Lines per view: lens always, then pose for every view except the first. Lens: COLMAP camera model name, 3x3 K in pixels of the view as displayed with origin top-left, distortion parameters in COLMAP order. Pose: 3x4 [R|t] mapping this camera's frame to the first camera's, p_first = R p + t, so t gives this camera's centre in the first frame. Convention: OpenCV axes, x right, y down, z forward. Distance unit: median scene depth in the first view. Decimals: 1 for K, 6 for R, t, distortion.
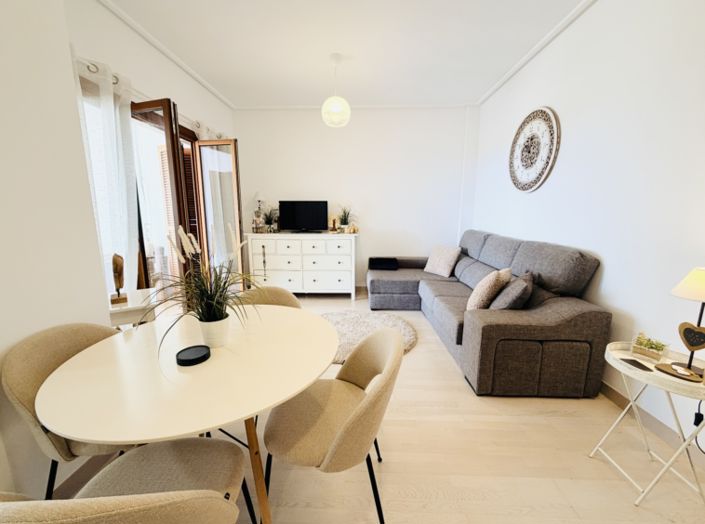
lens RADIAL K [[280.2, 0, 350.7], [0, 280.2, 262.0], [0, 0, 1]] dist [0.000084, -0.000172]
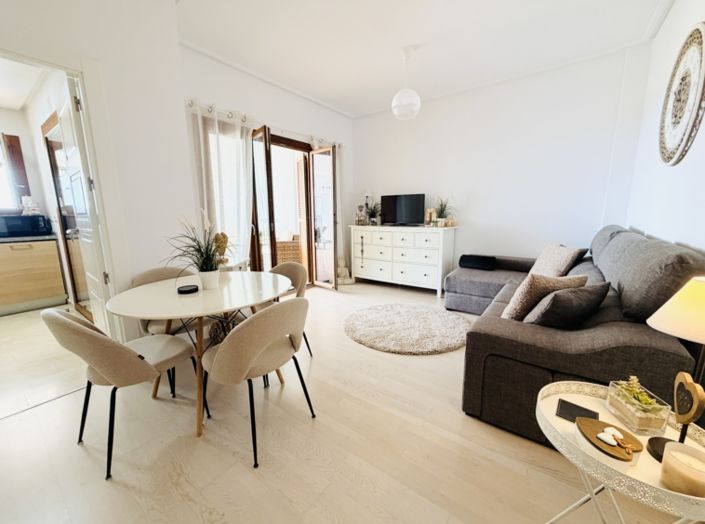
lens RADIAL K [[280.2, 0, 350.7], [0, 280.2, 262.0], [0, 0, 1]] dist [0.000084, -0.000172]
pose [[0.824780, 0.090056, -0.558237, 0.307838], [-0.084857, 0.995769, 0.035265, 0.009312], [0.559051, 0.018285, 0.828932, 0.047898]]
